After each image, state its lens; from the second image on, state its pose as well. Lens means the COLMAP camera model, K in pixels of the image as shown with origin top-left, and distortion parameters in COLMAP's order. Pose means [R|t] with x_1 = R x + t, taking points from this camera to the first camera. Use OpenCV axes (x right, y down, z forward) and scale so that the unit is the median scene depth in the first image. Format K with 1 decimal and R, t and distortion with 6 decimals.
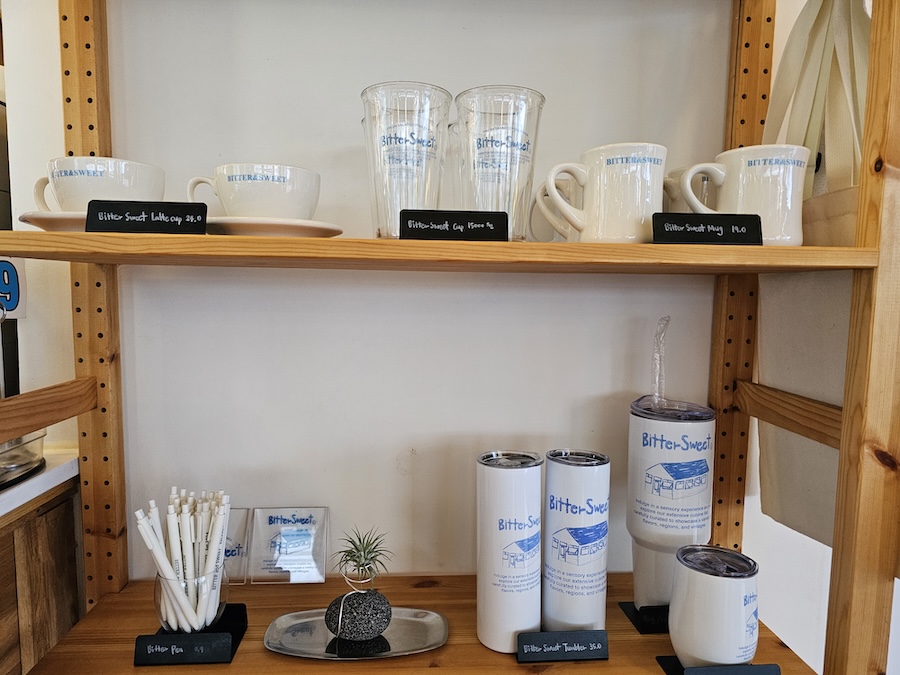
lens RADIAL K [[602.5, 0, 451.2], [0, 602.5, 339.6], [0, 0, 1]] dist [0.000640, -0.005336]
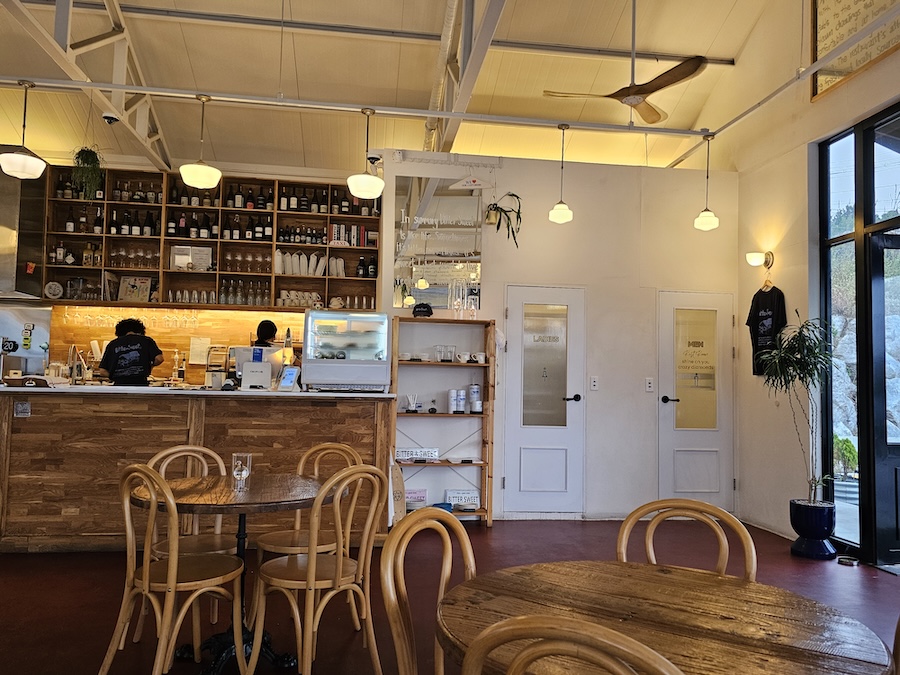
lens RADIAL K [[692.2, 0, 457.5], [0, 692.2, 338.1], [0, 0, 1]] dist [0.041231, -0.034118]
pose [[0.997131, 0.006748, 0.075399, -0.566611], [0.004688, 0.988604, -0.150468, 0.956080], [-0.075555, 0.150390, 0.985735, -8.611654]]
